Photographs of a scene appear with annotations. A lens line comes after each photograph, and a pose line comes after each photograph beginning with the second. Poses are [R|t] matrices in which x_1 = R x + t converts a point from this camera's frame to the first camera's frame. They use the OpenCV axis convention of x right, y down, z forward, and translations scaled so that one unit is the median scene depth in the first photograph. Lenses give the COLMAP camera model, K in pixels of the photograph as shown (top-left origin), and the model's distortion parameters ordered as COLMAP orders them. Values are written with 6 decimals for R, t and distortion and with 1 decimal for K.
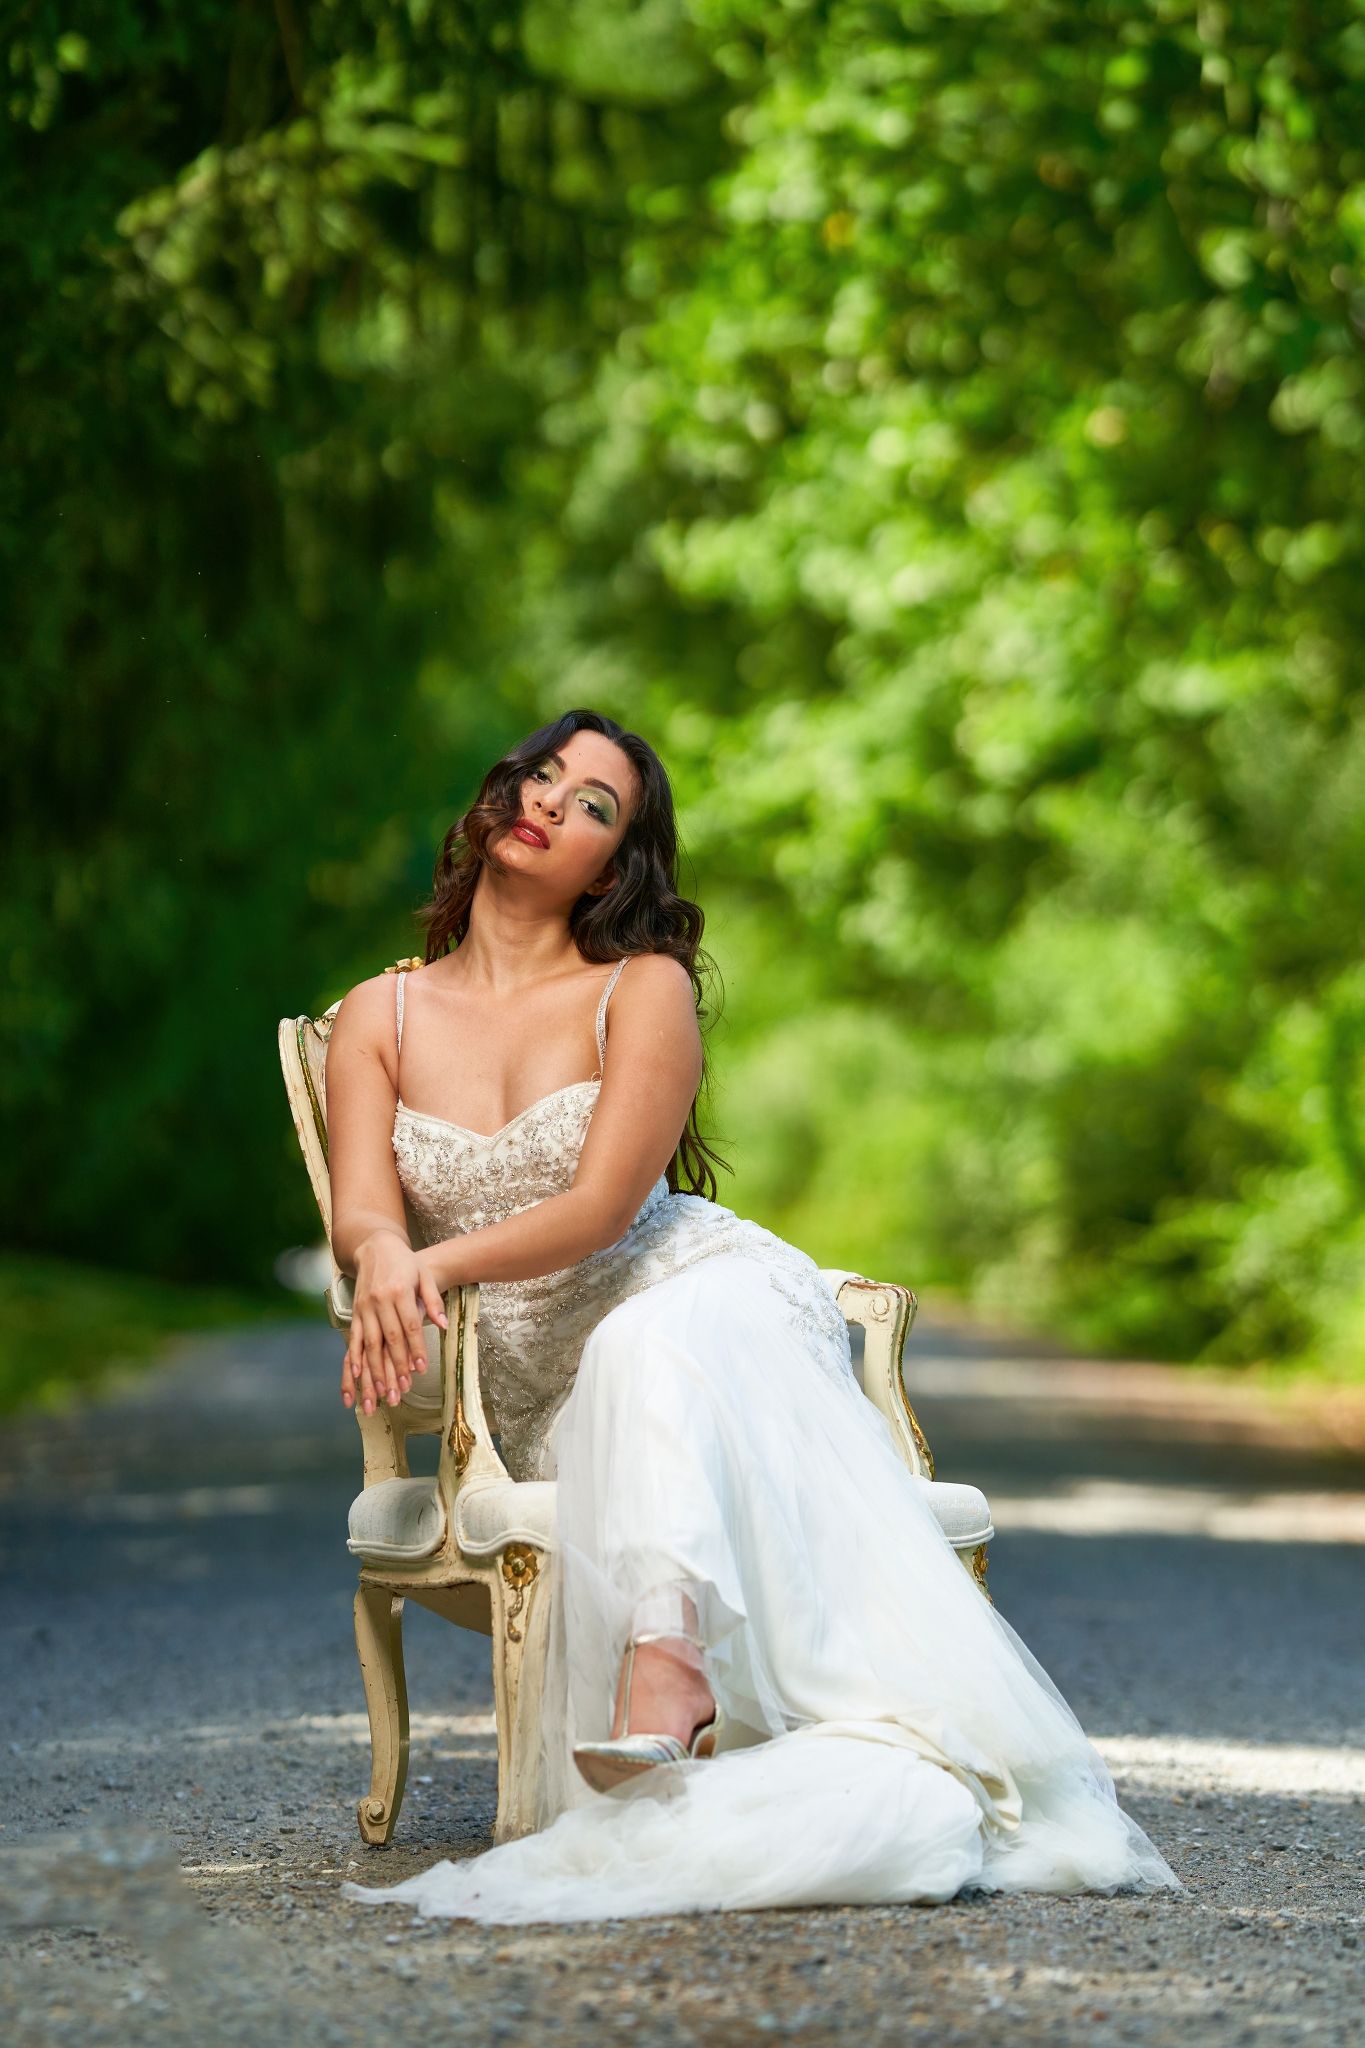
lens RADIAL K [[7445.9, 0, 682.5], [0, 7445.9, 1024.0], [0, 0, 1]] dist [0.046955, -0.339248]
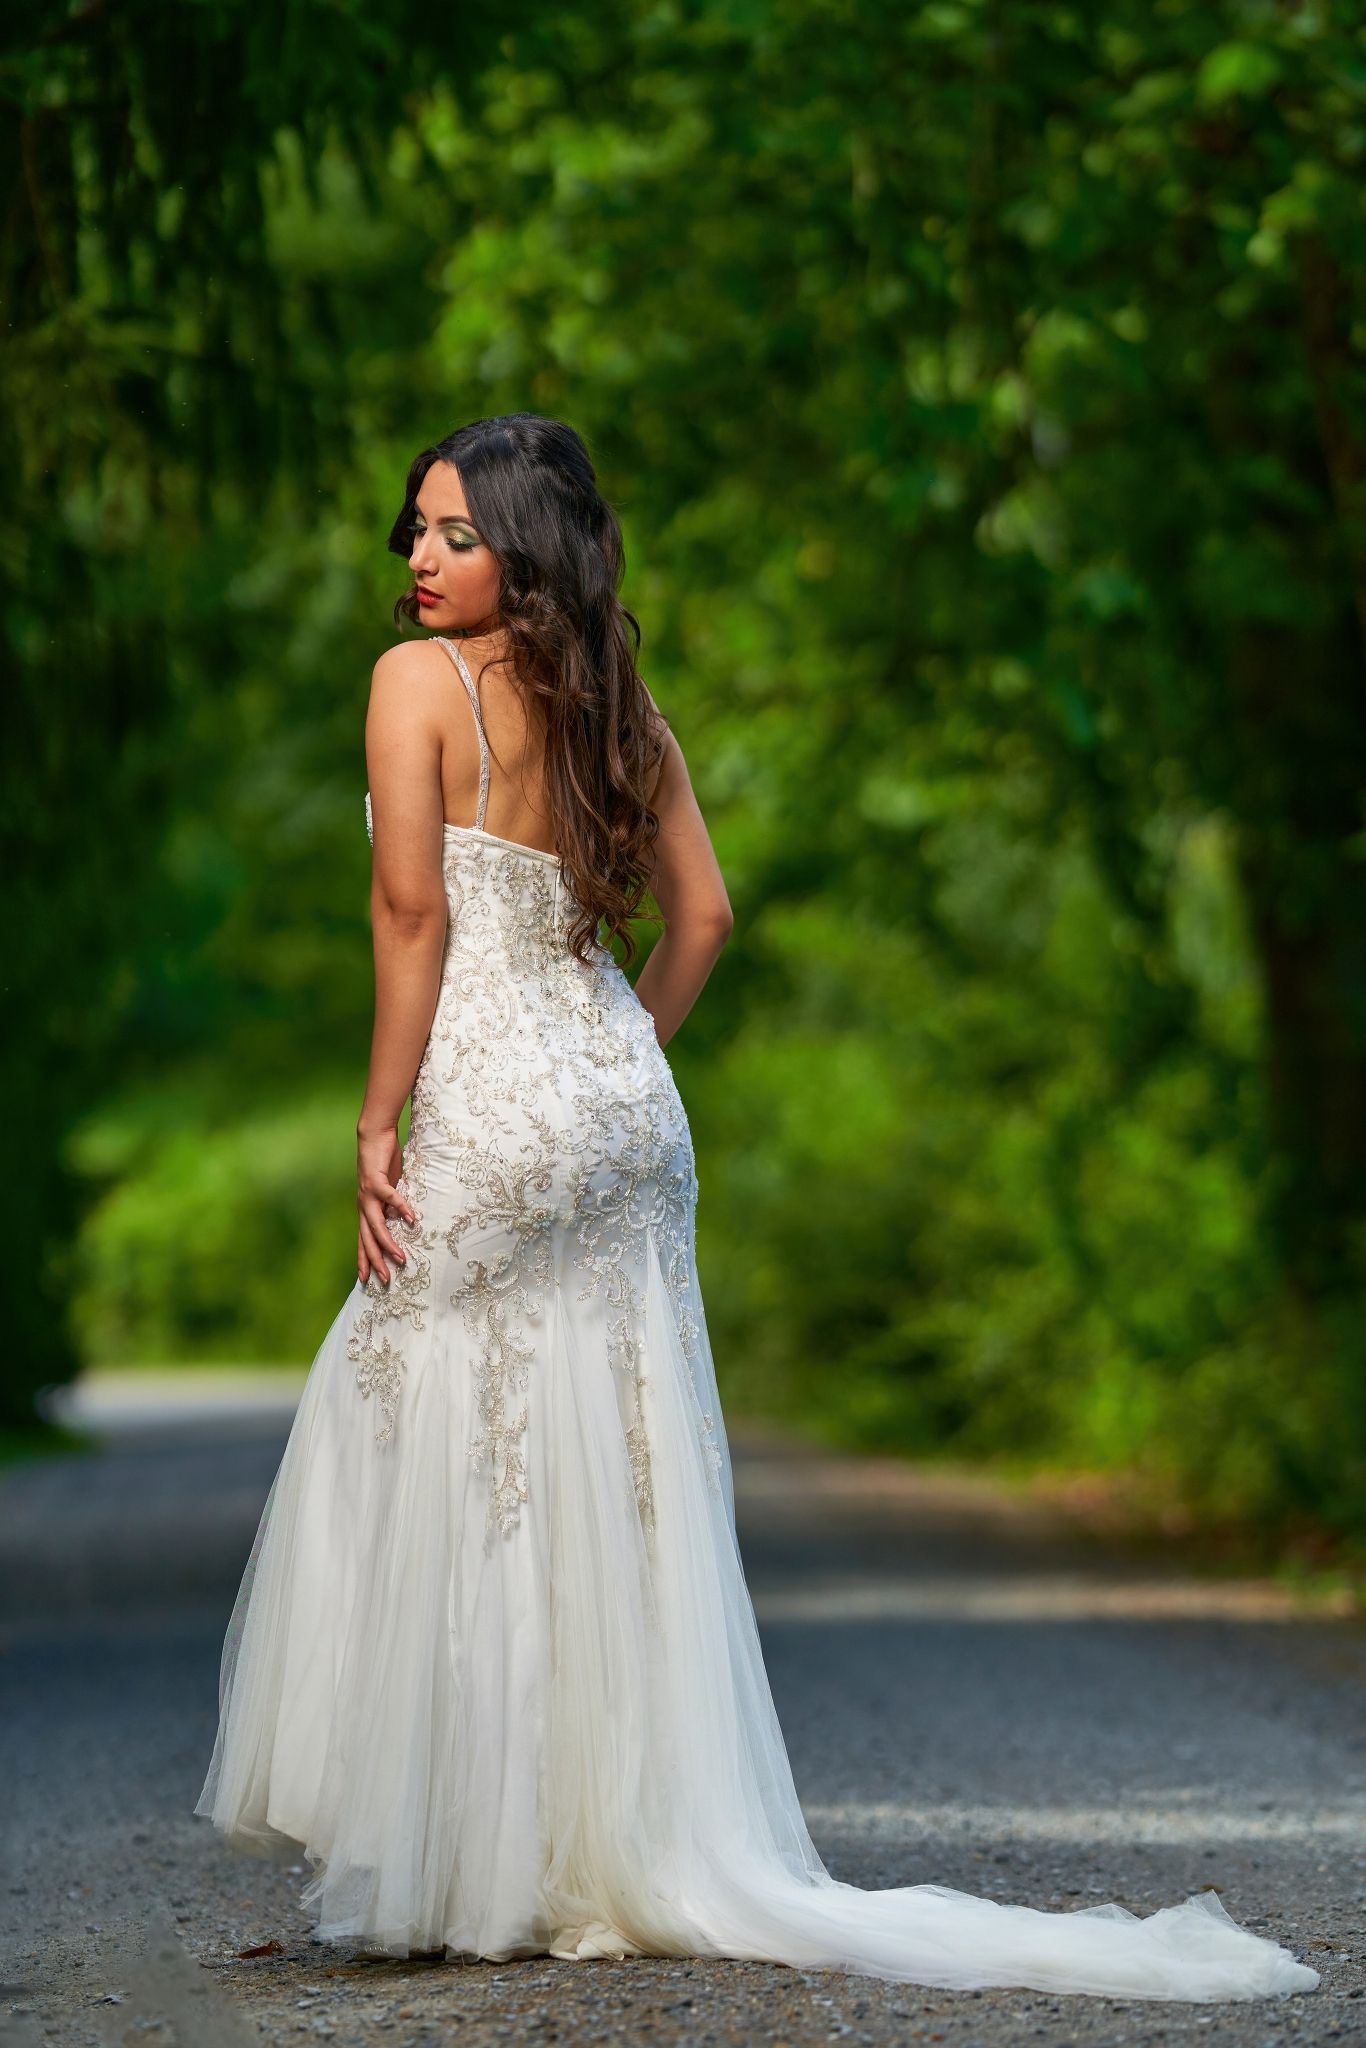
lens RADIAL K [[7789.6, 0, 578.6], [0, 7789.6, 1023.3], [0, 0, 1]] dist [-0.118176, 3.756553]
pose [[0.998549, -0.043279, 0.032038, -0.024076], [0.043654, 0.998985, -0.011122, -0.009097], [-0.031524, 0.012504, 0.999425, -0.153287]]
